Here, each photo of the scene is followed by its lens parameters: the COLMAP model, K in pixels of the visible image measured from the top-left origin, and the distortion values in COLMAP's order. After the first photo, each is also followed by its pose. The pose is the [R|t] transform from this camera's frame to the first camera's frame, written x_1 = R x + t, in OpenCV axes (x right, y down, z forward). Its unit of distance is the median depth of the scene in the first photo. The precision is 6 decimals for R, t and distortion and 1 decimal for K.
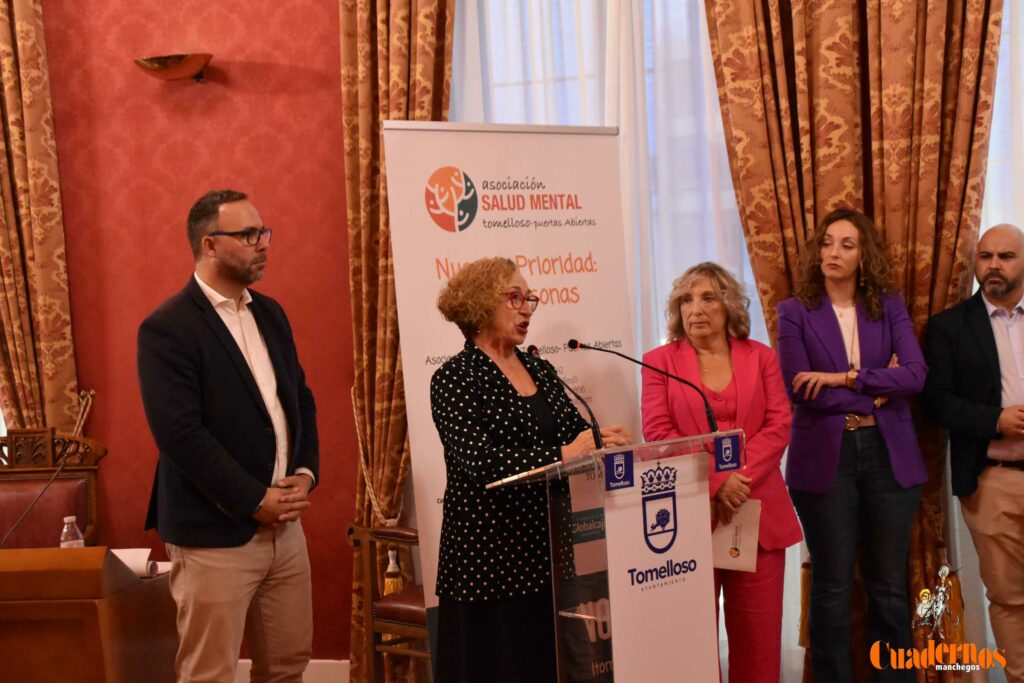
lens RADIAL K [[1524.2, 0, 495.9], [0, 1524.2, 342.0], [0, 0, 1]] dist [0.028135, 0.643047]
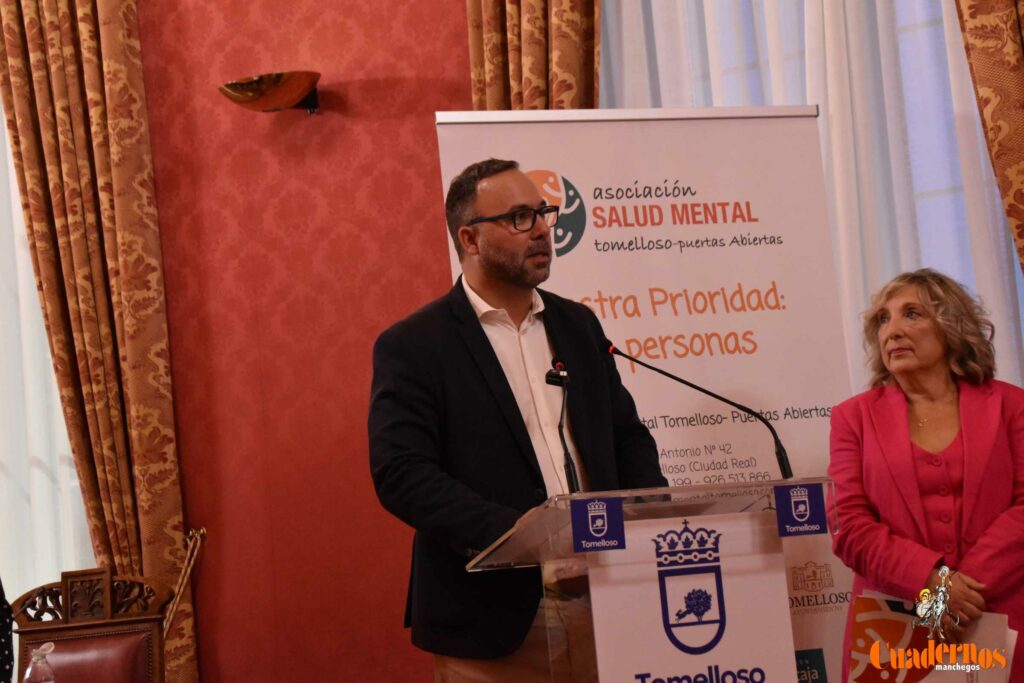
lens RADIAL K [[2140.1, 0, 499.4], [0, 2140.1, 339.7], [0, 0, 1]] dist [0.321916, 0.532851]
pose [[0.954549, -0.061905, -0.291555, 0.204499], [0.029857, 0.993133, -0.113118, 0.067883], [0.296556, 0.099272, 0.949842, 0.021050]]
